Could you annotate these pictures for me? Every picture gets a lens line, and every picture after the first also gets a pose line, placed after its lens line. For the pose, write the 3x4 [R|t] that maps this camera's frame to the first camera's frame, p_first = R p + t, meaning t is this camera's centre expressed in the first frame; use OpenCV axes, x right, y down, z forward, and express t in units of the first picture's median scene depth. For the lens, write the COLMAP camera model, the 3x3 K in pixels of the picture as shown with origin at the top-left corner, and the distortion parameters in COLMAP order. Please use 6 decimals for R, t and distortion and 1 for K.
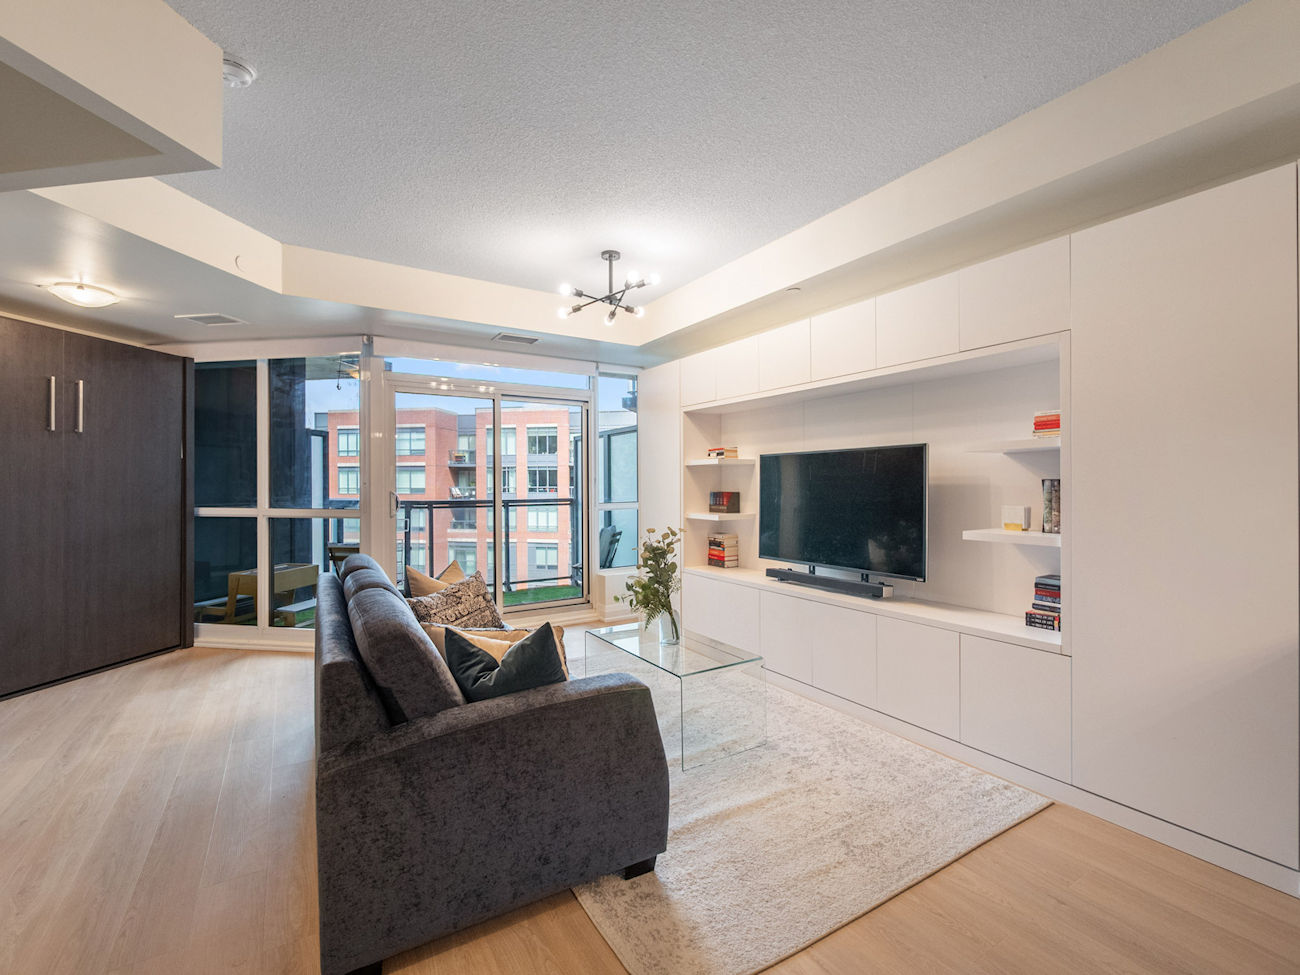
lens RADIAL K [[580.9, 0, 647.4], [0, 580.9, 484.5], [0, 0, 1]] dist [-0.000134, -0.000240]
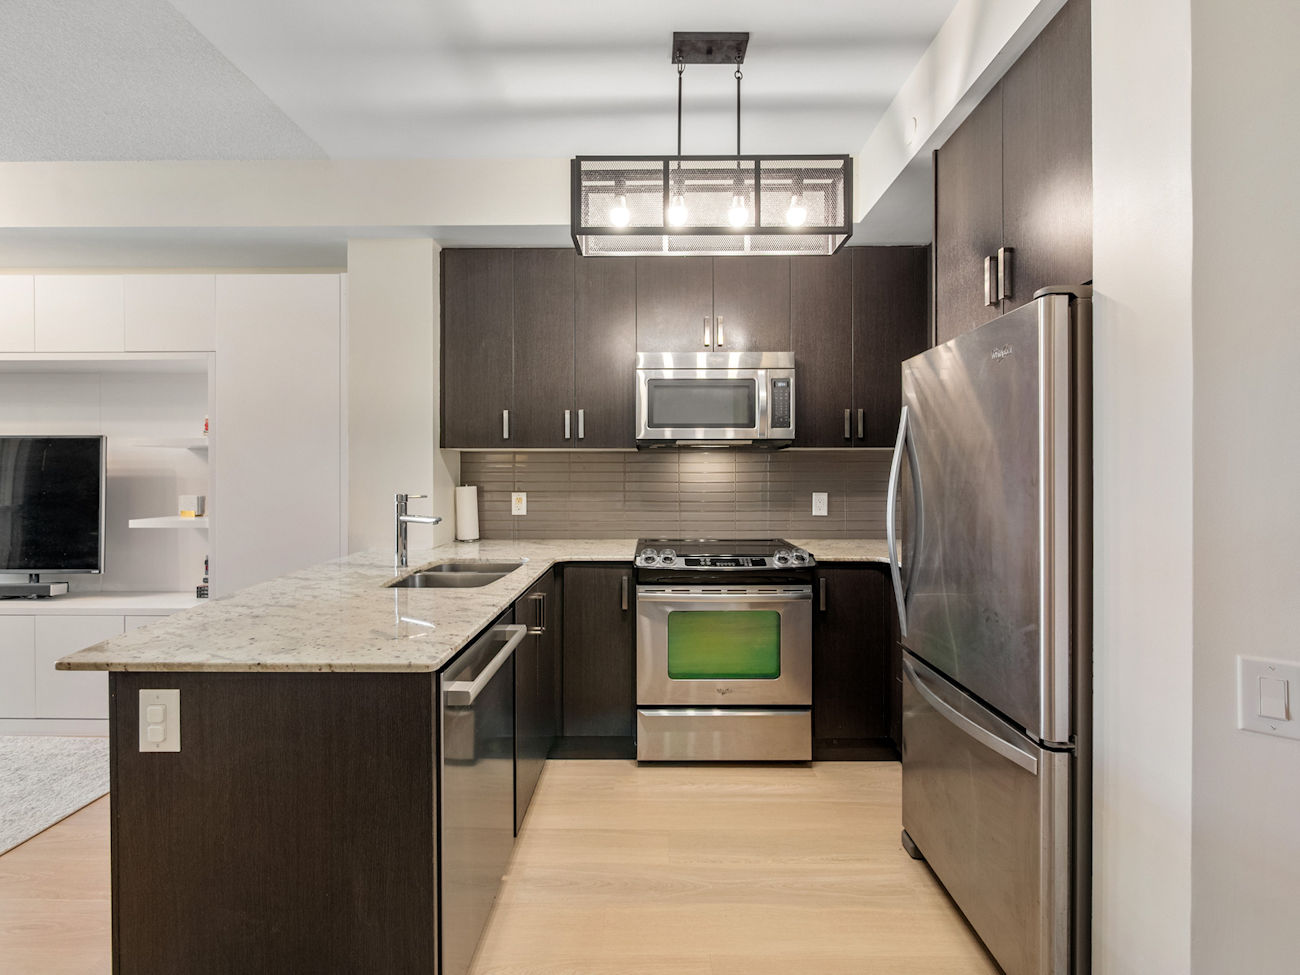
lens RADIAL K [[586.8, 0, 650.6], [0, 586.8, 478.9], [0, 0, 1]] dist [-0.001339, 0.000383]
pose [[0.535941, -0.002267, 0.844252, 0.090944], [-0.002595, 0.999987, 0.004333, -0.001415], [-0.844251, -0.004513, 0.535929, -0.234605]]
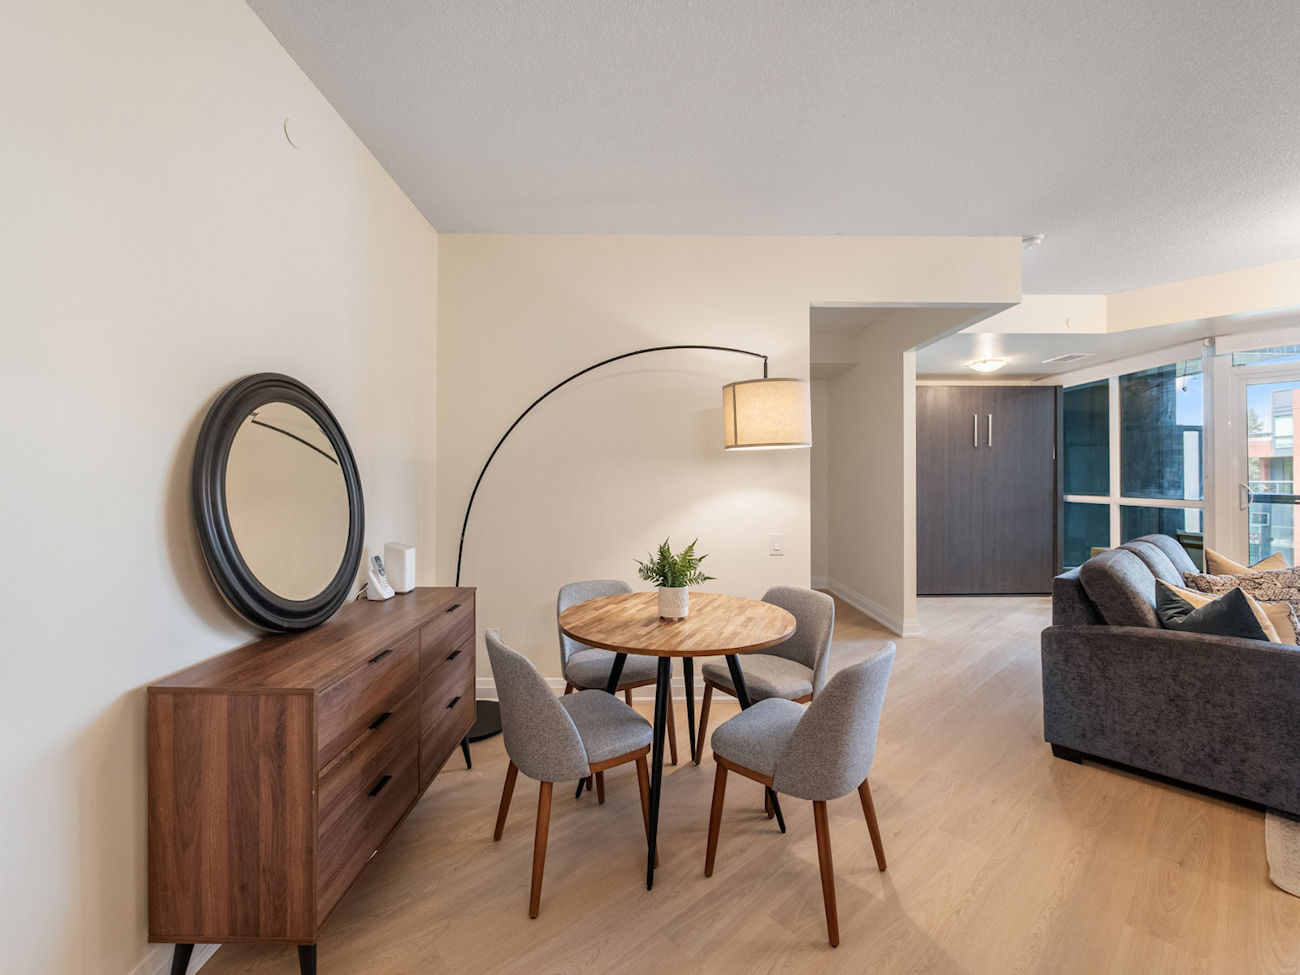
lens RADIAL K [[548.2, 0, 654.0], [0, 548.2, 477.3], [0, 0, 1]] dist [-0.001804, -0.000094]
pose [[0.188519, -0.002461, -0.982067, 0.313745], [0.001838, 0.999996, -0.002153, -0.000210], [0.982068, -0.001399, 0.188522, -0.192653]]
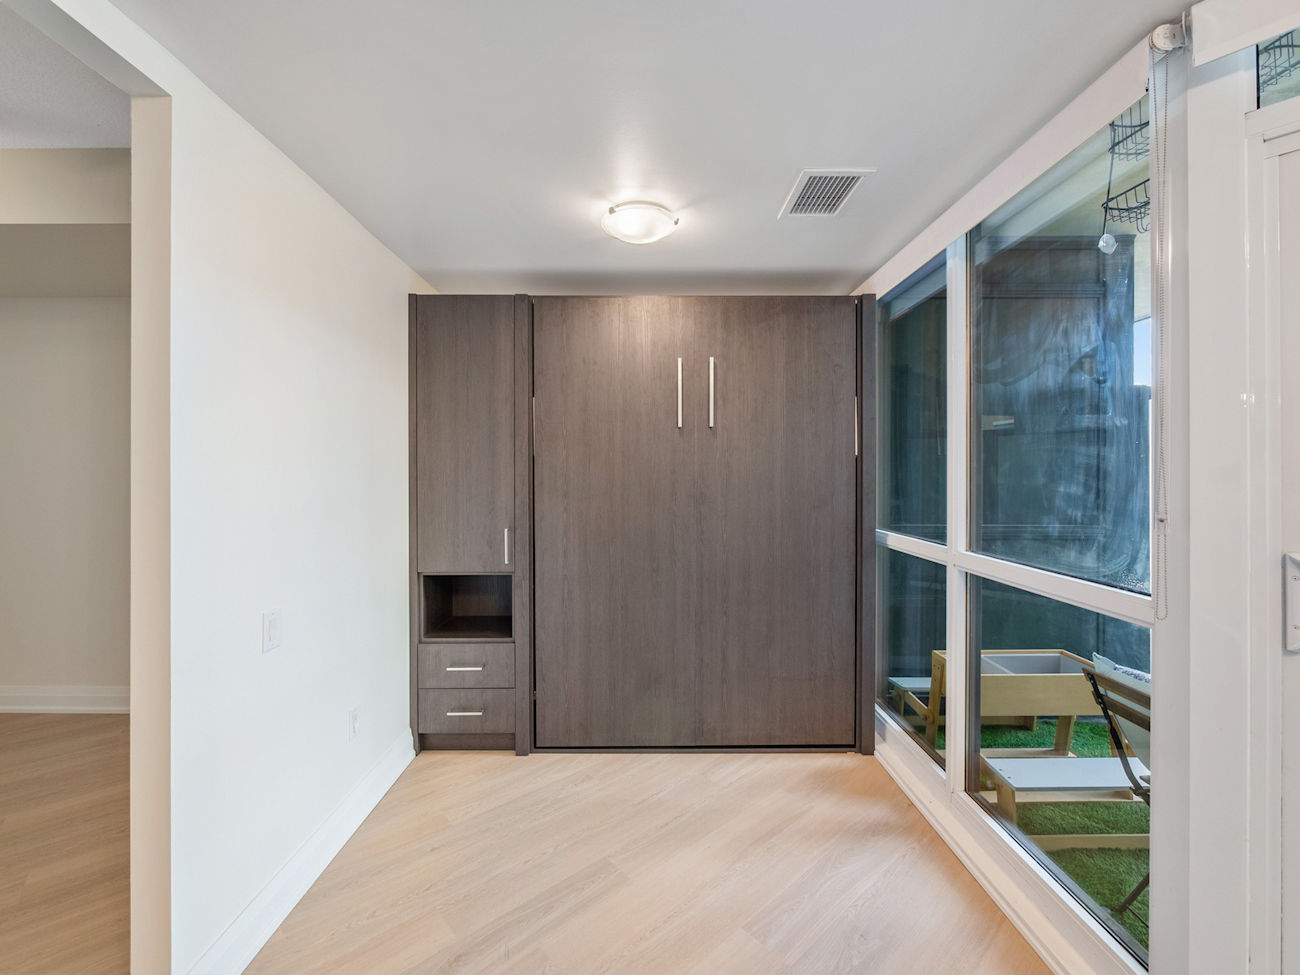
lens RADIAL K [[548.2, 0, 654.0], [0, 548.2, 477.3], [0, 0, 1]] dist [-0.001804, -0.000094]
pose [[0.177284, 0.006701, -0.984137, -0.255645], [-0.000958, 0.999978, 0.006637, -0.025690], [0.984159, -0.000234, 0.177286, 0.693670]]
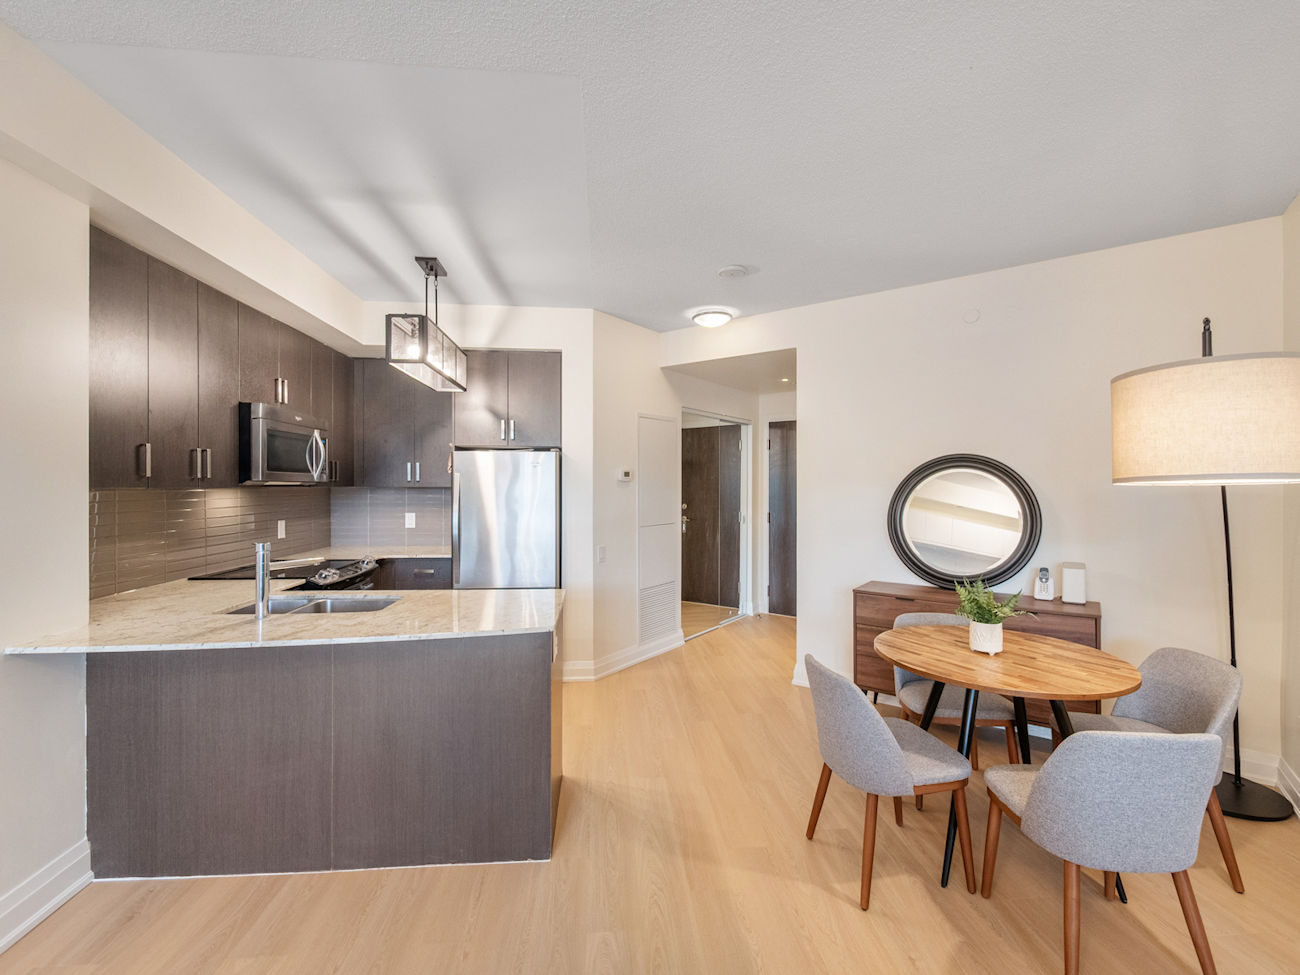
lens RADIAL K [[578.4, 0, 650.0], [0, 578.4, 487.5], [0, 0, 1]] dist [0.003783, 0.000116]
pose [[-0.892534, 0.004124, 0.450962, -0.120121], [0.004035, 0.999991, -0.001159, -0.030766], [-0.450963, 0.000786, -0.892542, 0.534193]]
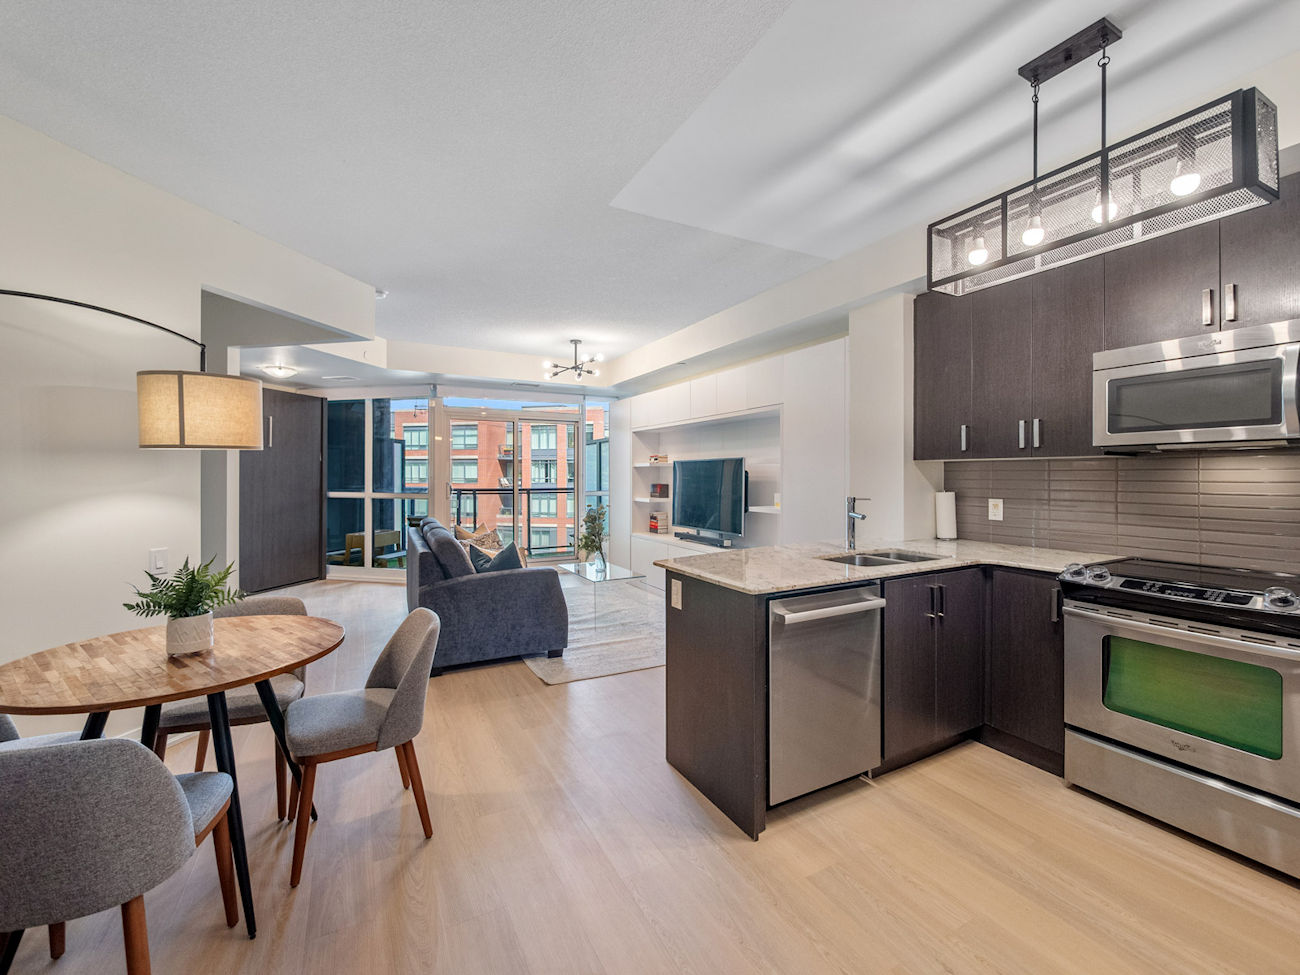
lens RADIAL K [[550.5, 0, 648.2], [0, 550.5, 476.7], [0, 0, 1]] dist [-0.003578, -0.000067]
pose [[0.997729, 0.005253, -0.067146, 0.208386], [-0.005109, 0.999984, 0.002316, -0.010029], [0.067157, -0.001968, 0.997740, -0.465103]]
